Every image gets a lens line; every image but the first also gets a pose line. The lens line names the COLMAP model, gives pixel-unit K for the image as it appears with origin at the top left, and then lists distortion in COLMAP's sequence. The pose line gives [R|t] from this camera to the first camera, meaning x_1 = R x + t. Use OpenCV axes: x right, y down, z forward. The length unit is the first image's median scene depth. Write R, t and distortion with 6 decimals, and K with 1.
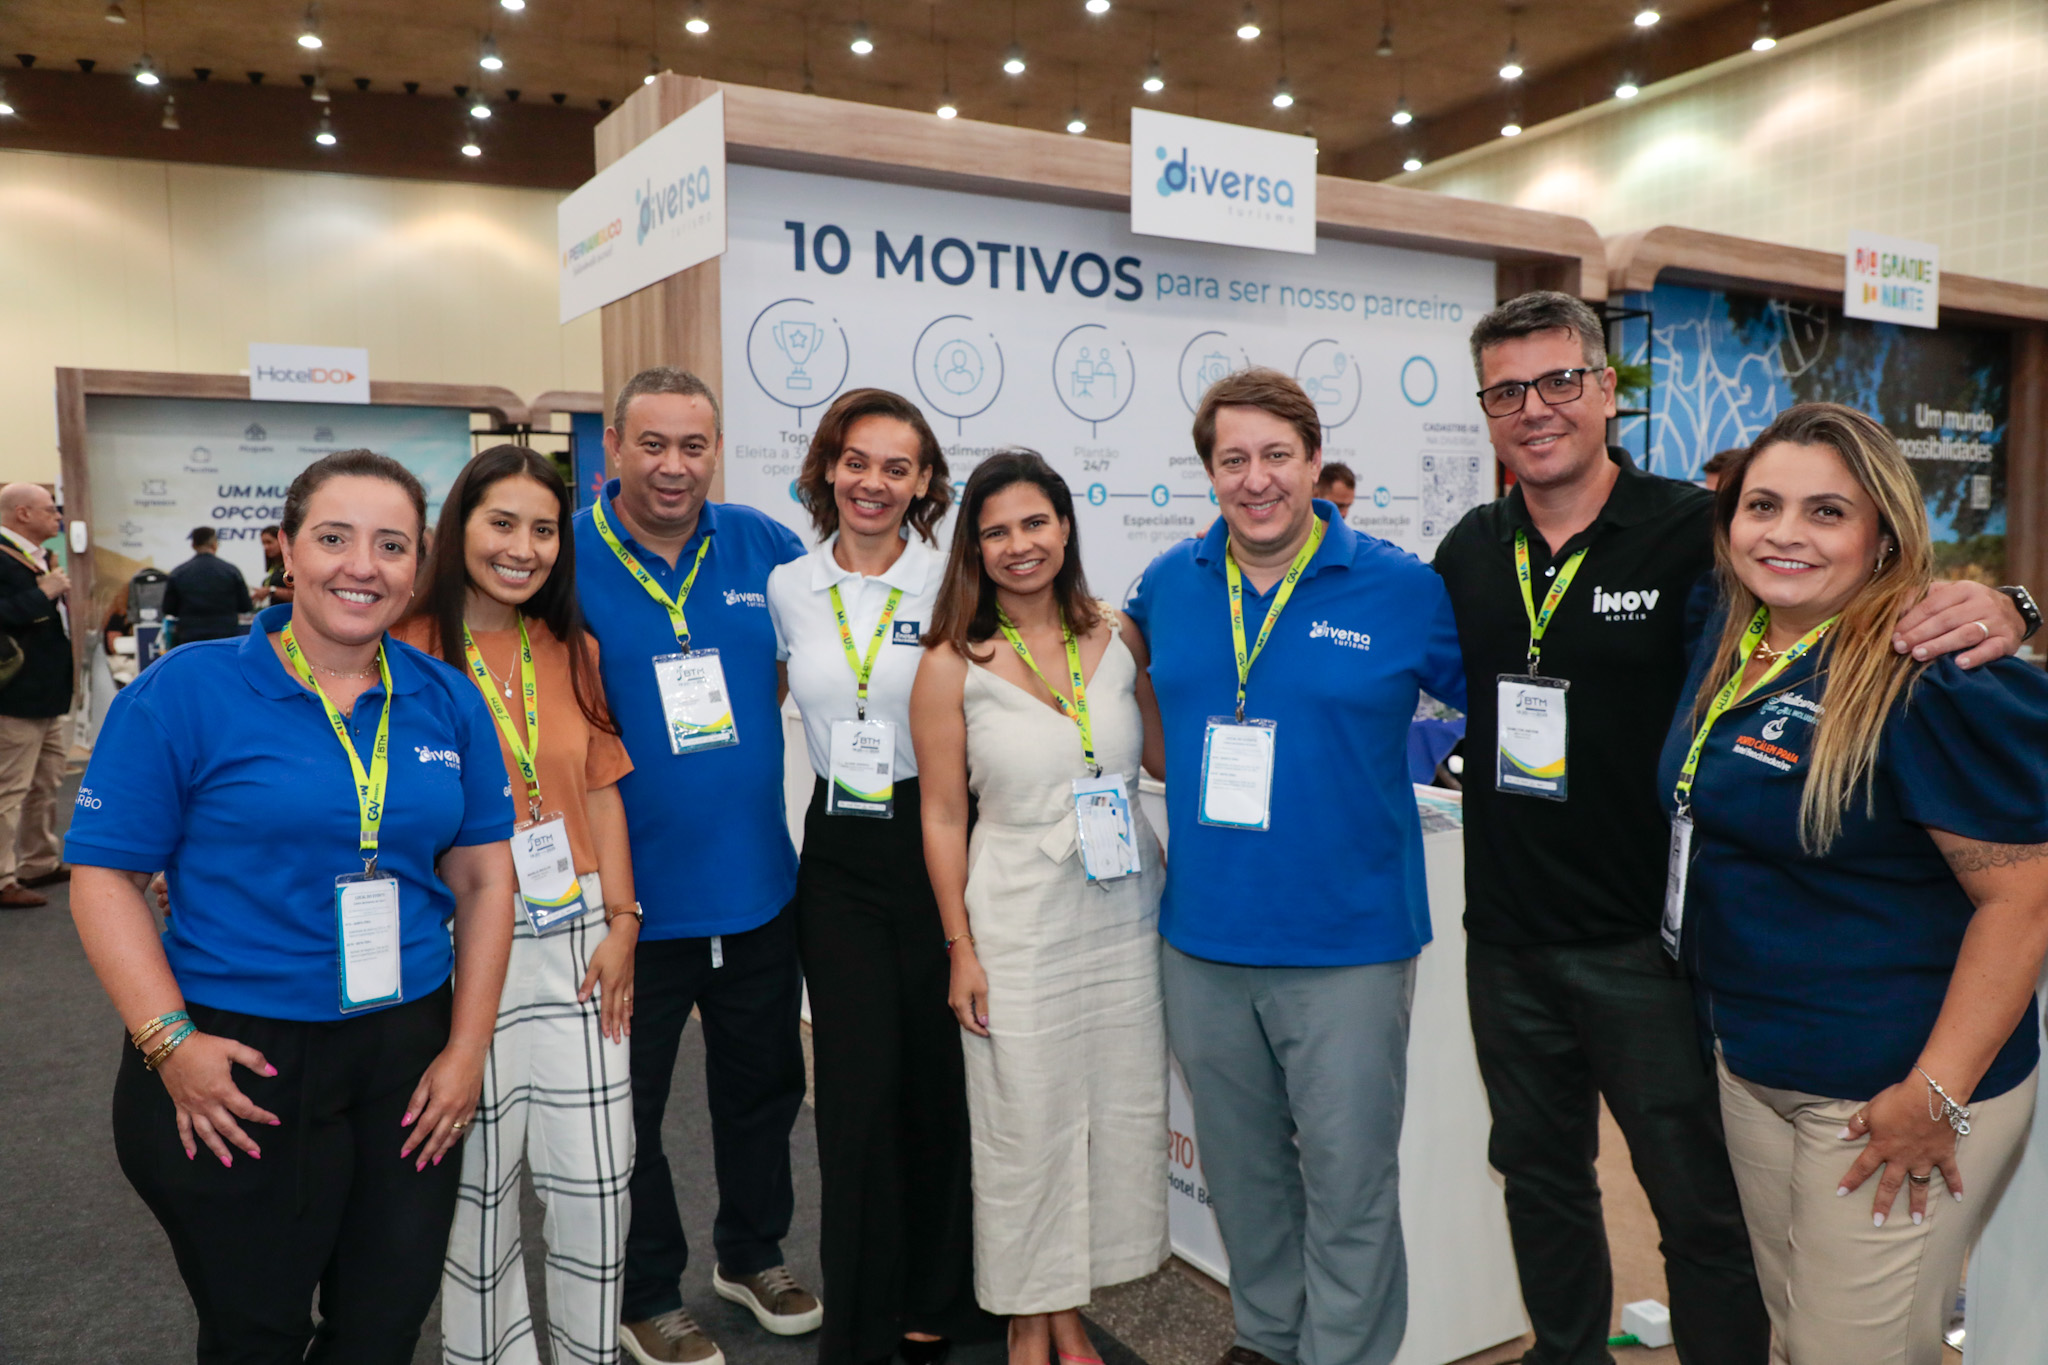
lens RADIAL K [[1552.8, 0, 1038.7], [0, 1552.8, 663.9], [0, 0, 1]] dist [-0.044116, 0.029062]
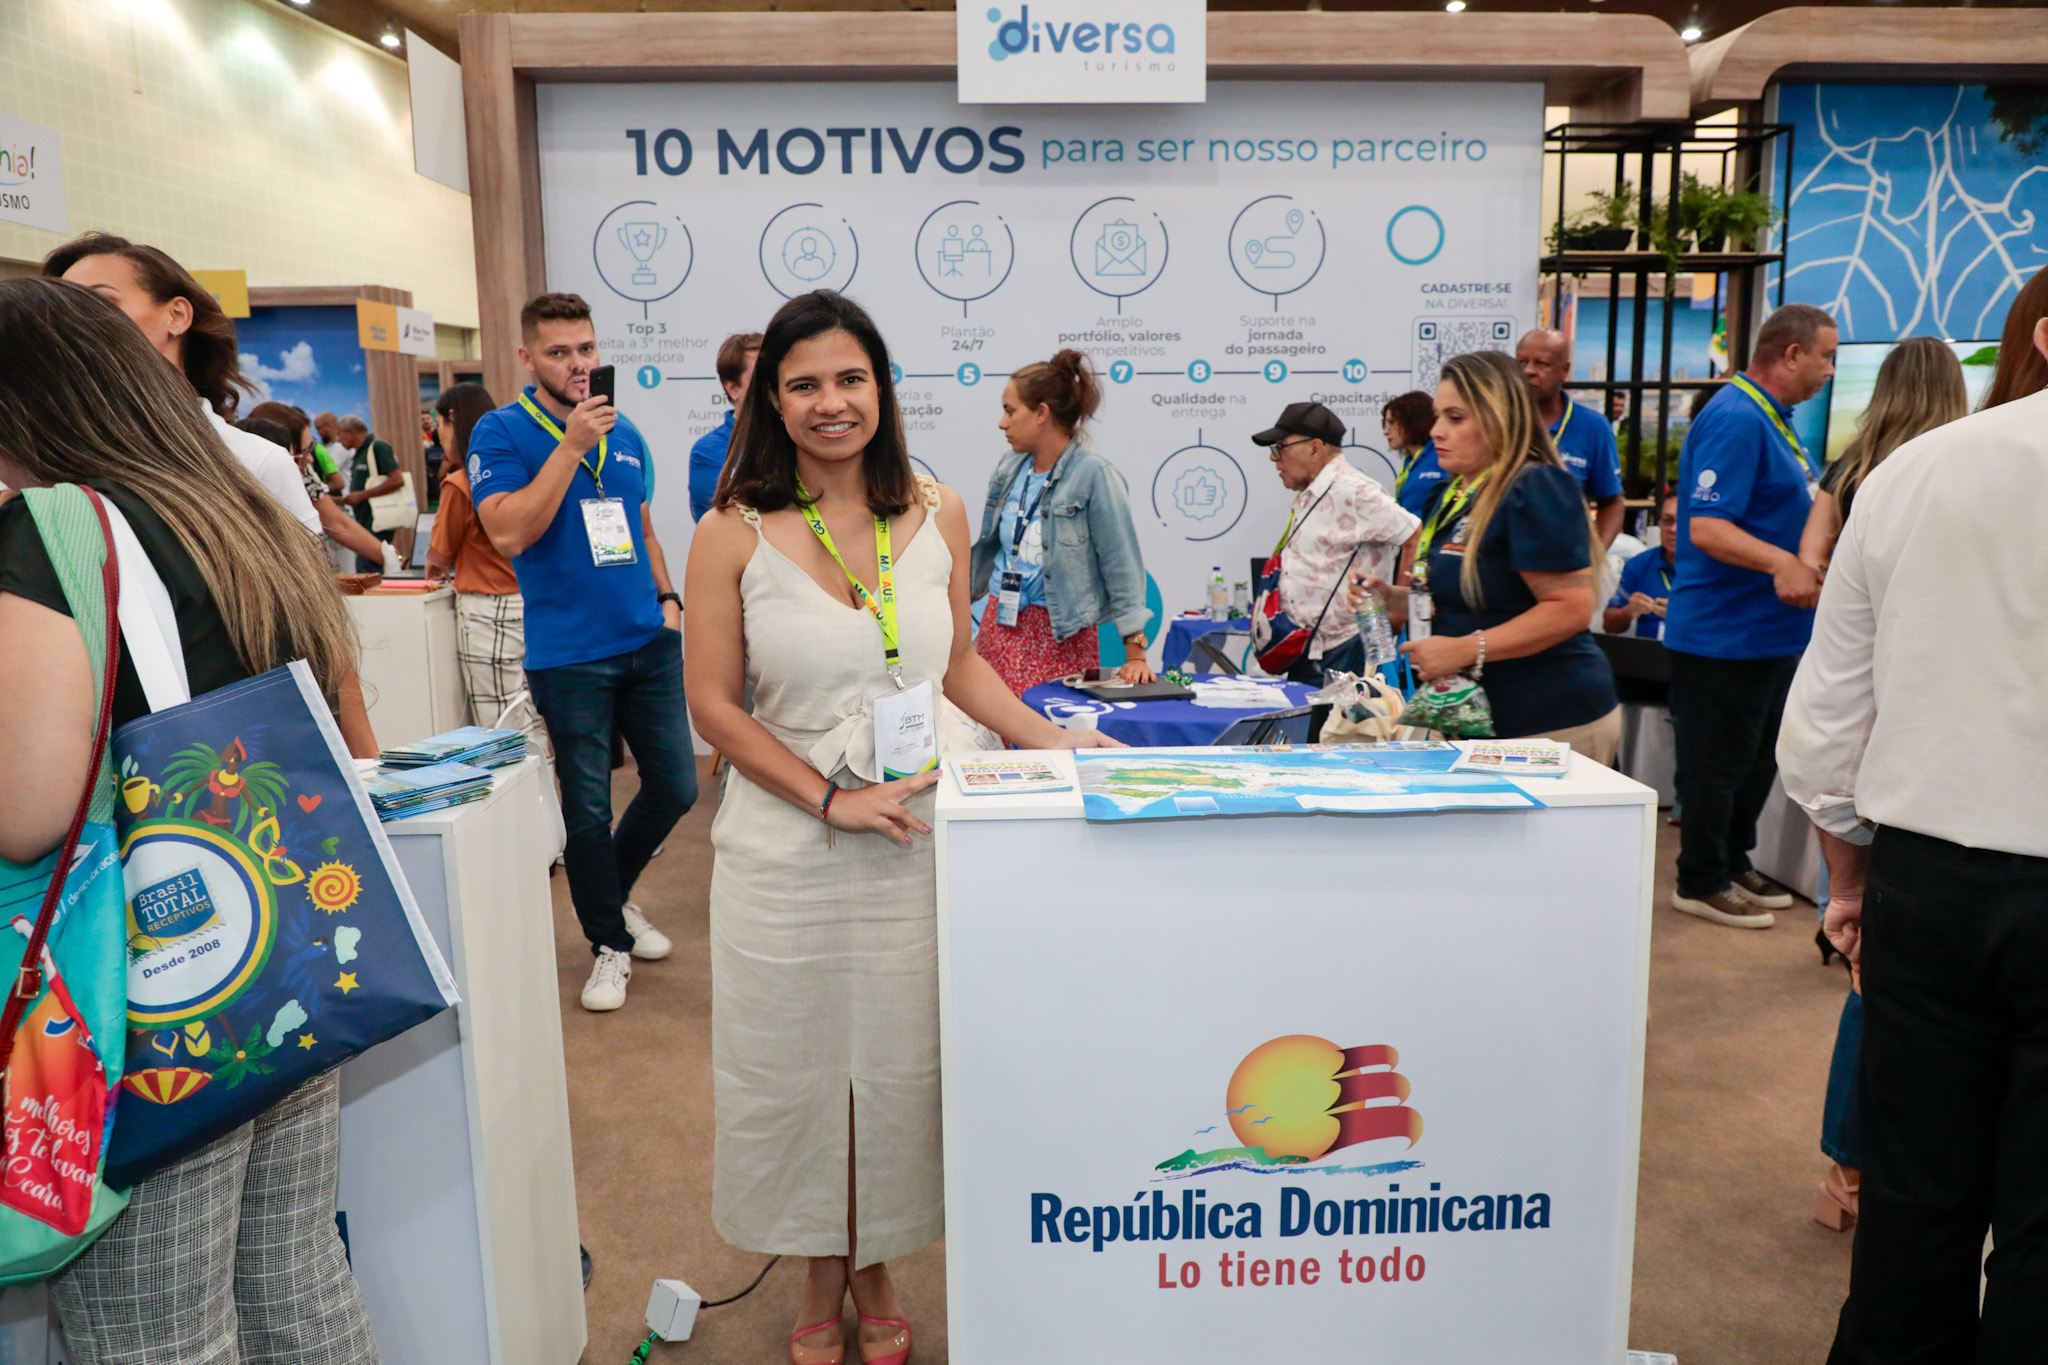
lens RADIAL K [[1552.8, 0, 1039.2], [0, 1552.8, 692.3], [0, 0, 1]] dist [-0.044116, 0.029062]
pose [[0.868962, 0.082118, -0.488019, 0.586183], [-0.036555, 0.994094, 0.102184, -0.009798], [0.493527, -0.070954, 0.866831, 0.146266]]
